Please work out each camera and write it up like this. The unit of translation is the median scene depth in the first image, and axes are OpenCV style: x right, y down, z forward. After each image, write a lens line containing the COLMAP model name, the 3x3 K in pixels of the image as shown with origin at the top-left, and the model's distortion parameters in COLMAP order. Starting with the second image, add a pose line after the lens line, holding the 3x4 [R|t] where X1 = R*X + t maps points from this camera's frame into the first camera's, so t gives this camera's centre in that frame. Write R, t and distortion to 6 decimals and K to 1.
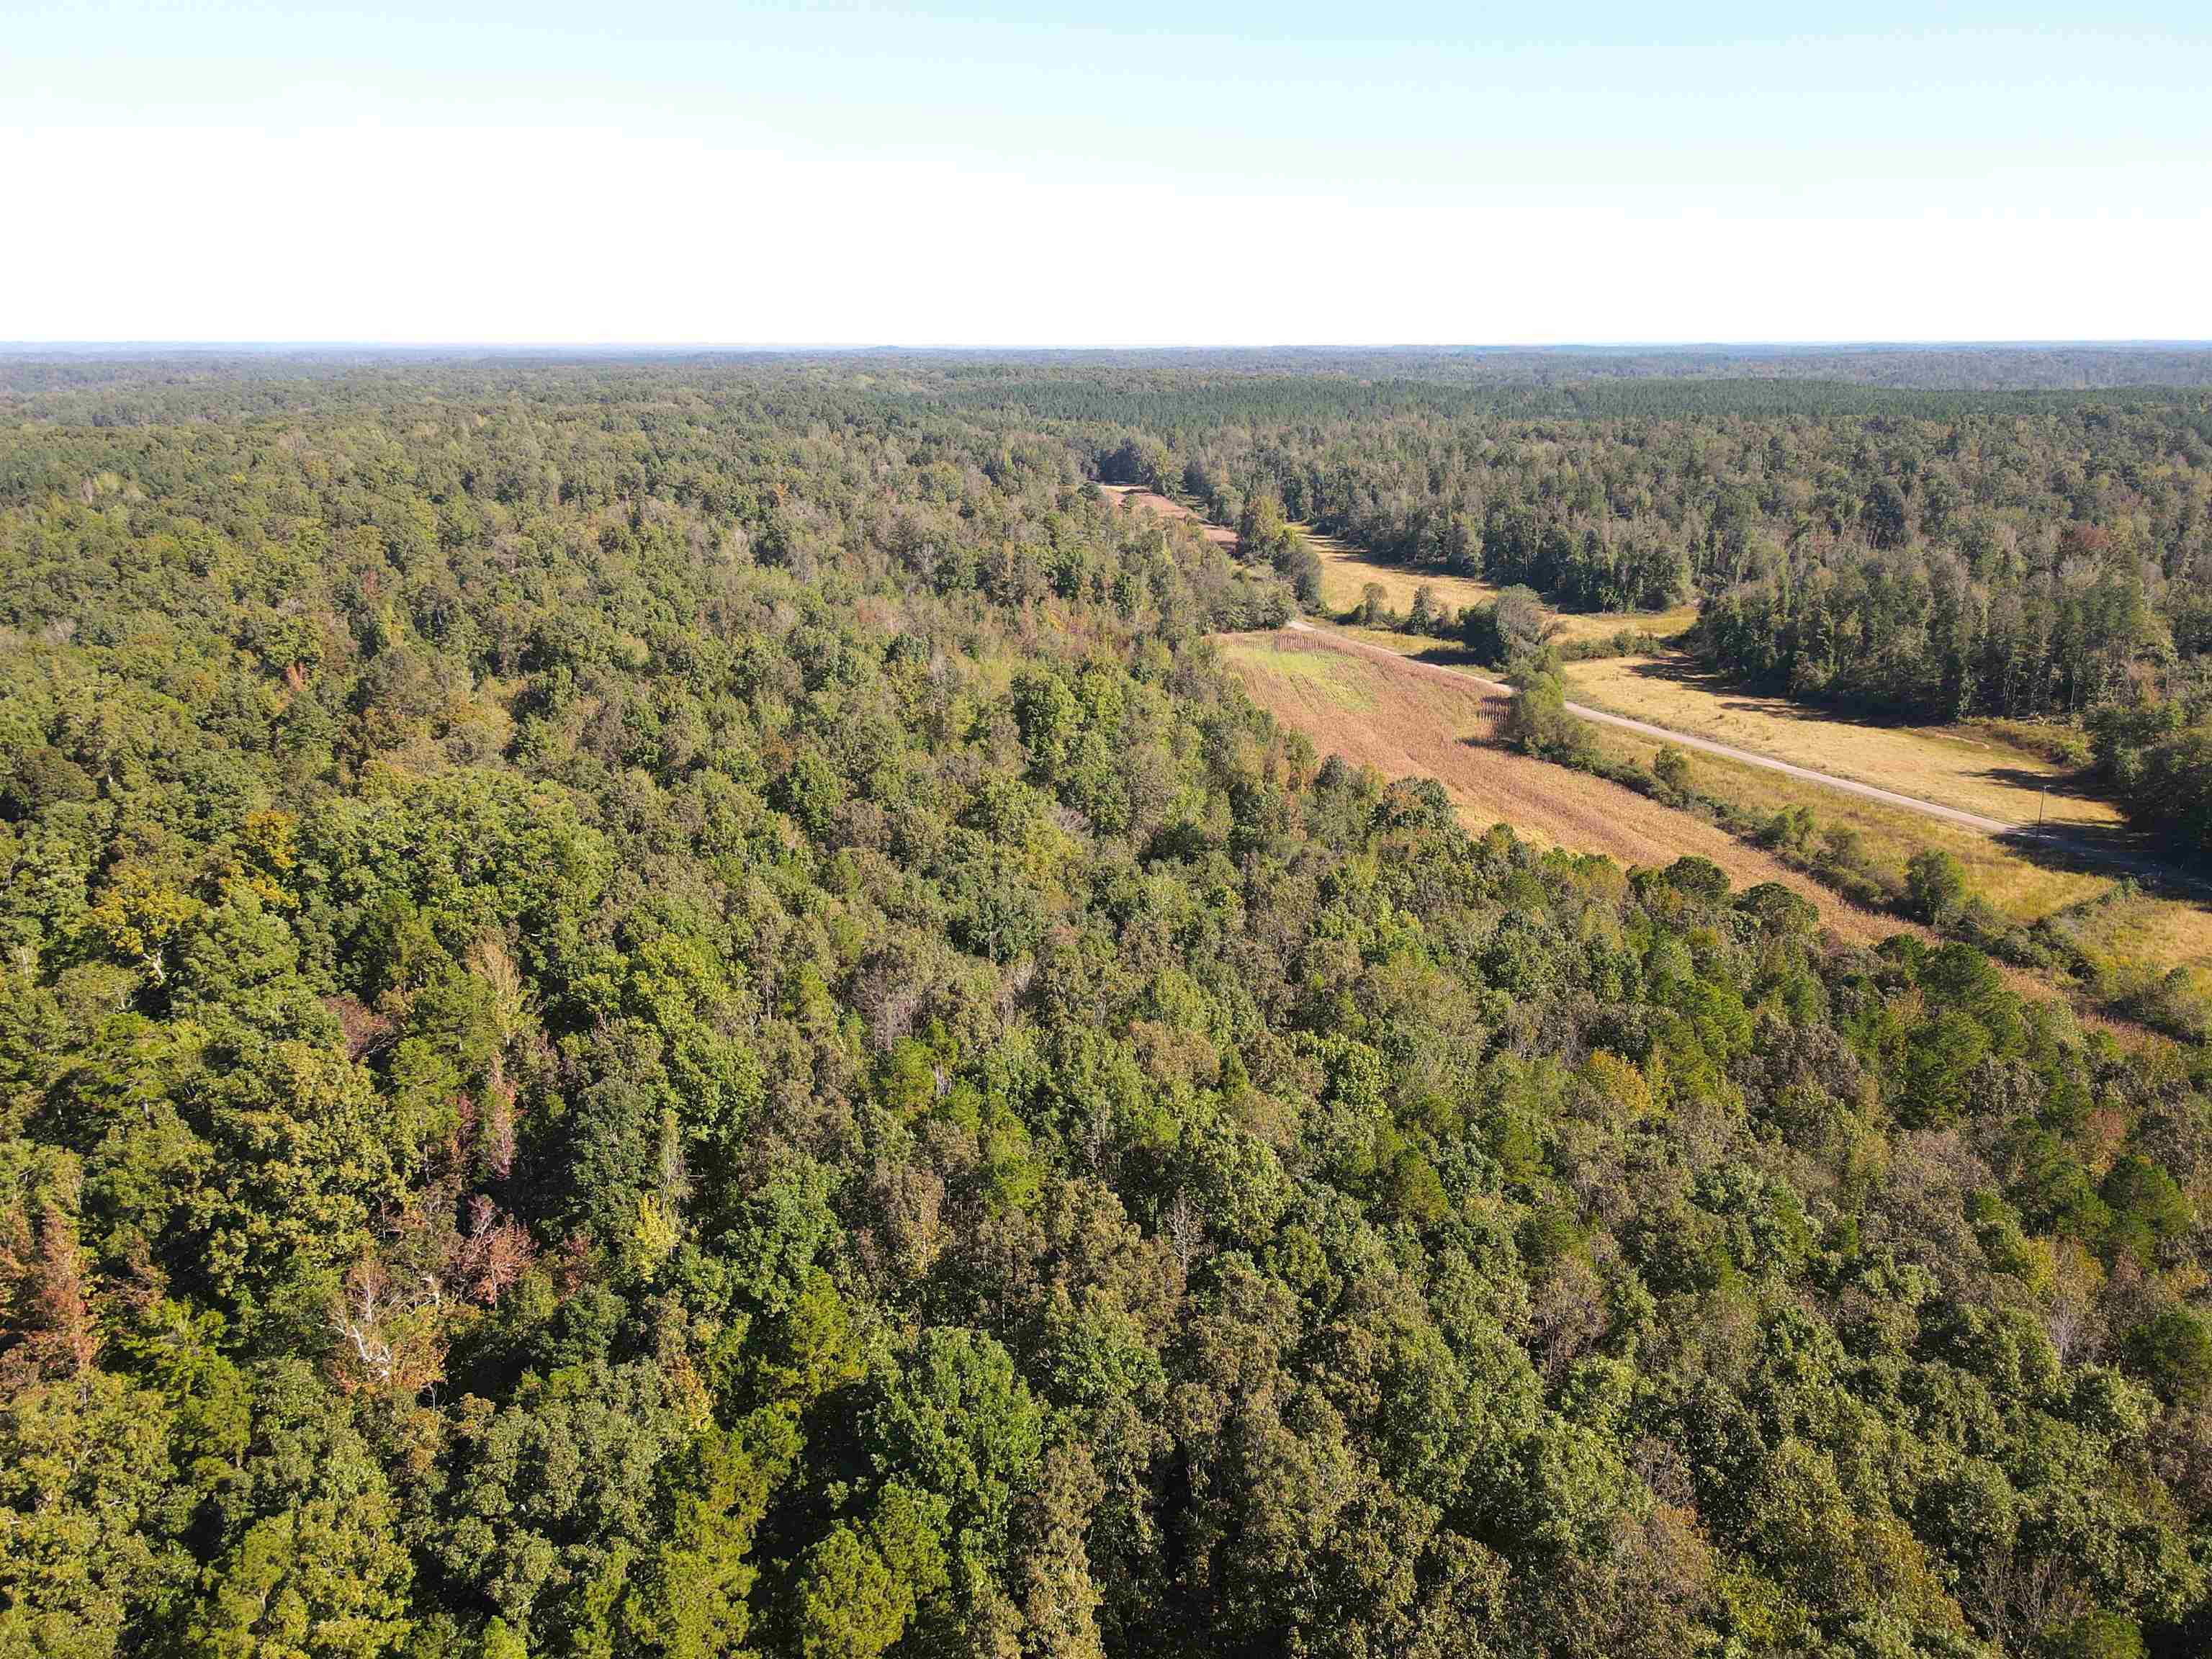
lens RADIAL K [[1558.9, 0, 1103.7], [0, 1558.9, 827.4], [0, 0, 1]] dist [-0.003361, 0.000956]
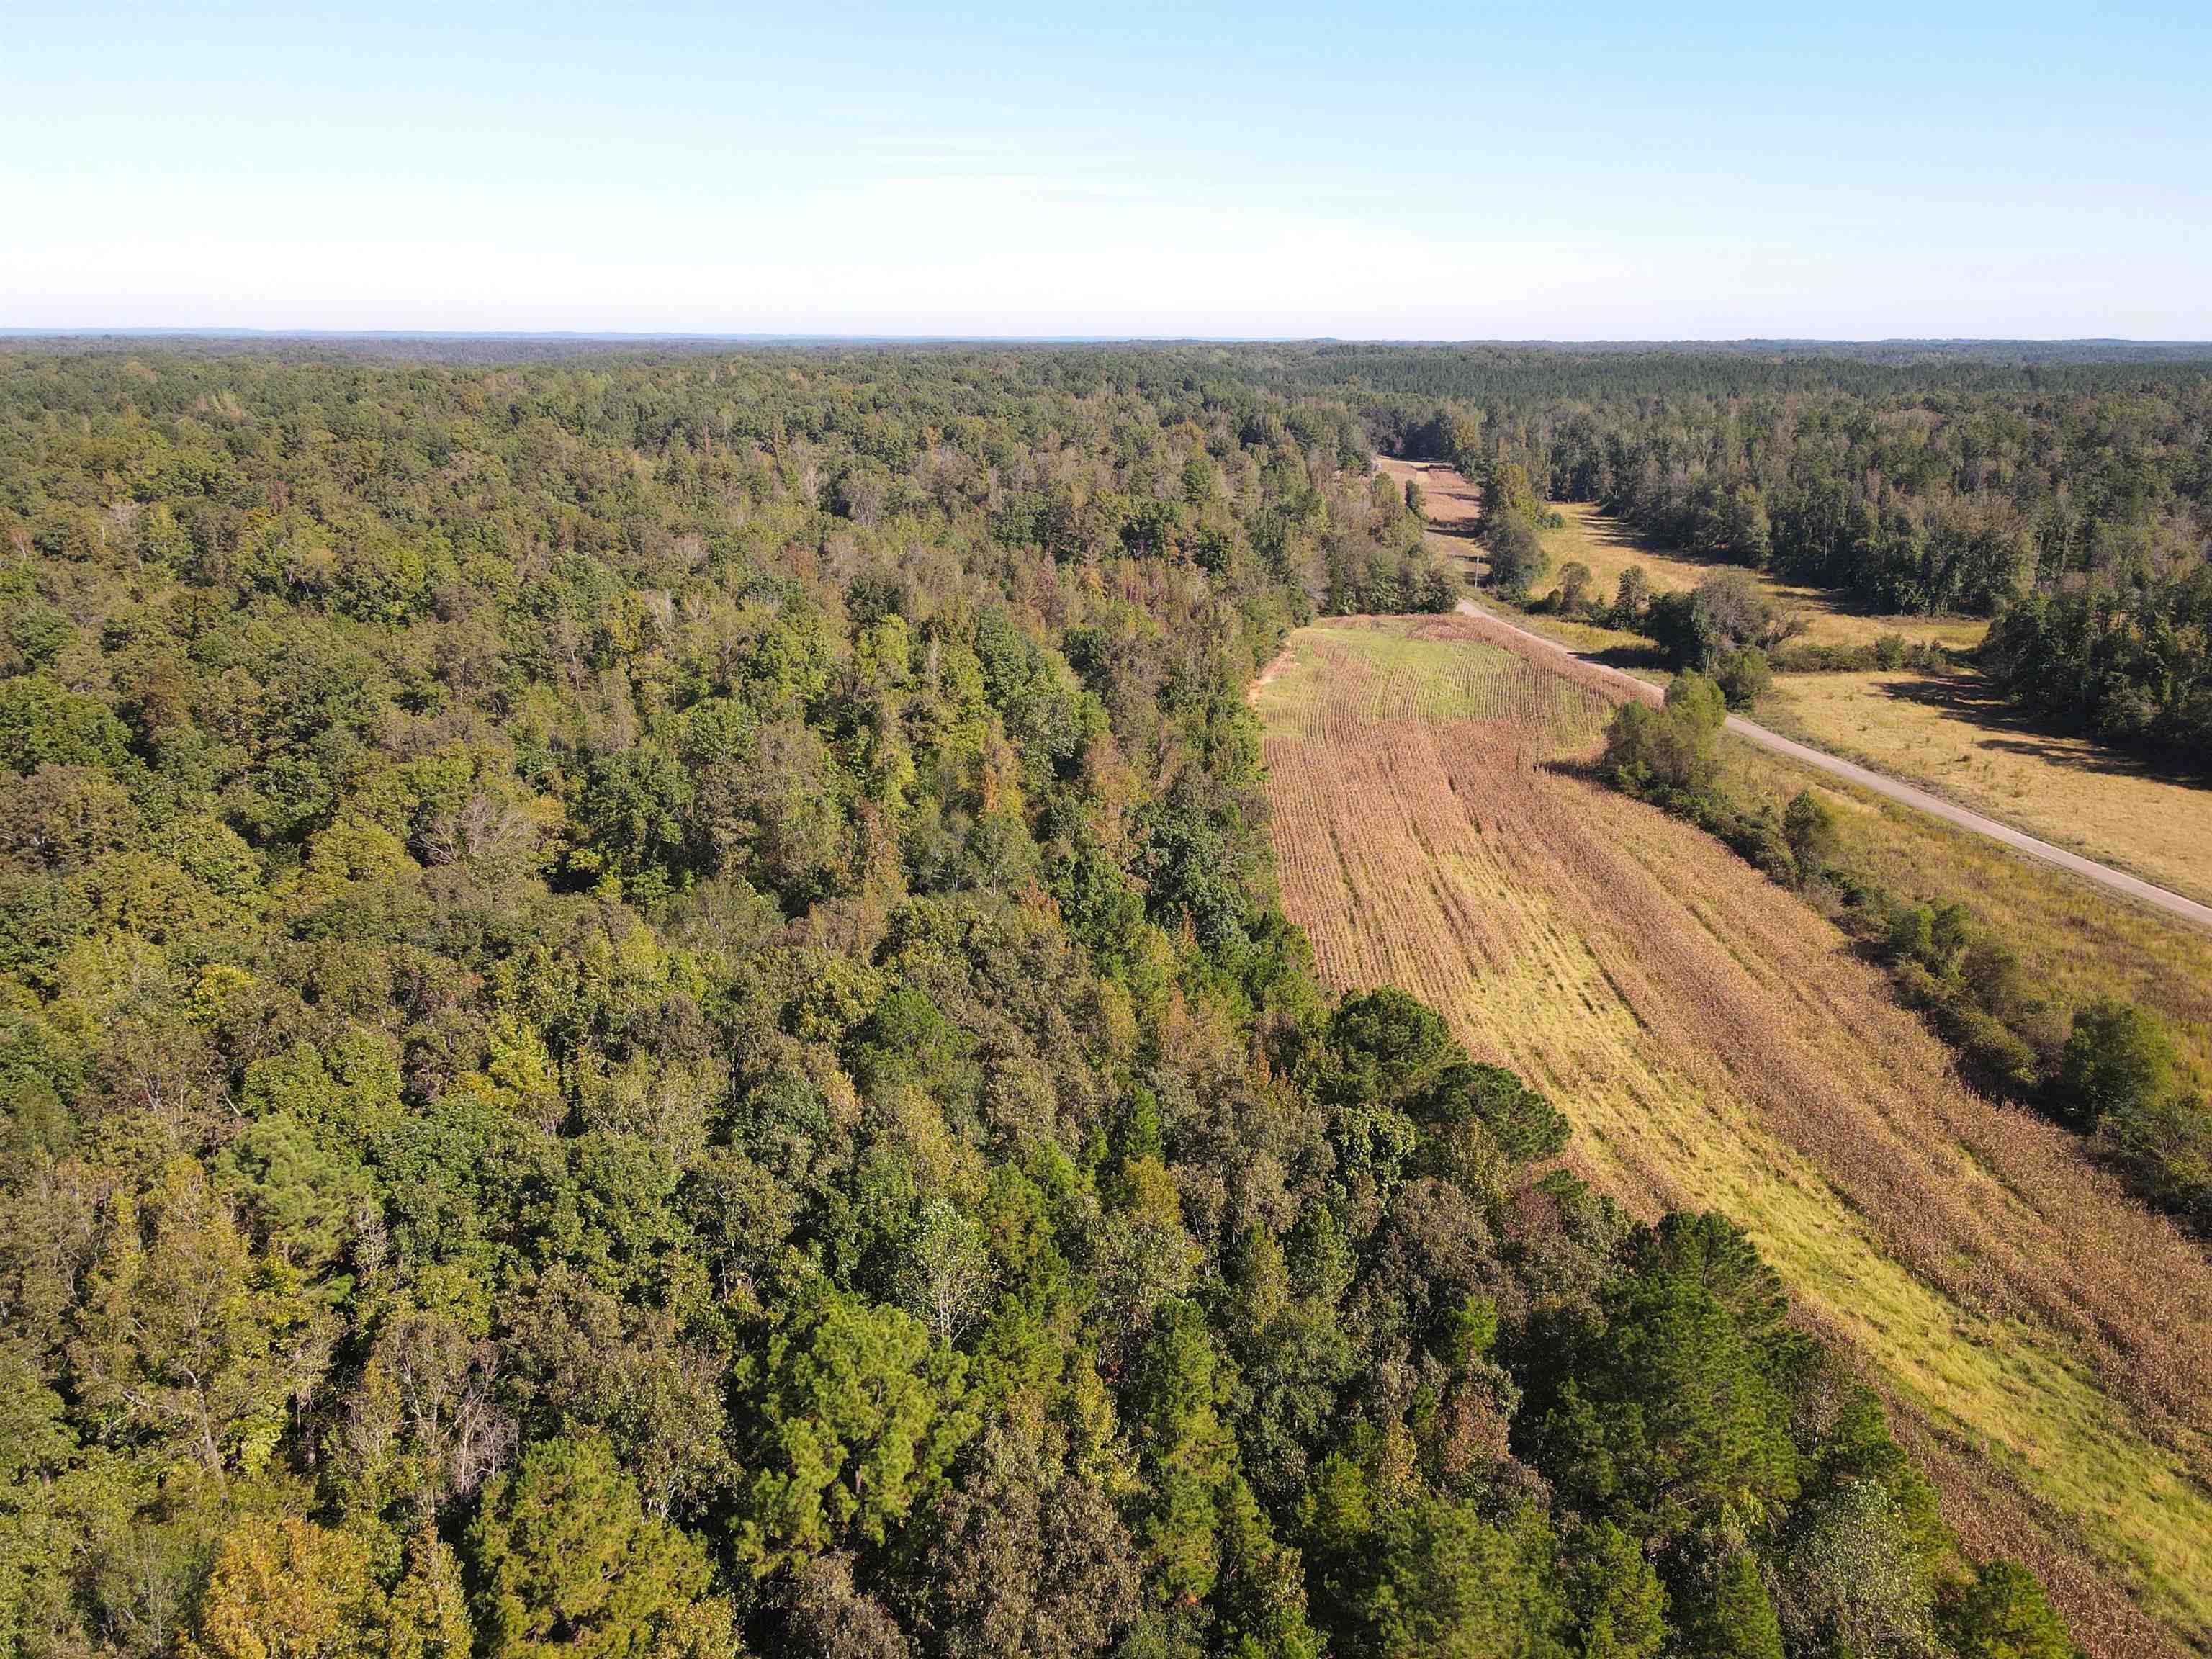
lens RADIAL K [[1558.9, 0, 1107.2], [0, 1558.9, 830.8], [0, 0, 1]] dist [-0.003361, 0.000956]
pose [[0.961354, 0.085870, -0.261582, 0.179796], [-0.085236, 0.996265, 0.013790, -0.013747], [0.261789, 0.009039, 0.965083, 0.199502]]
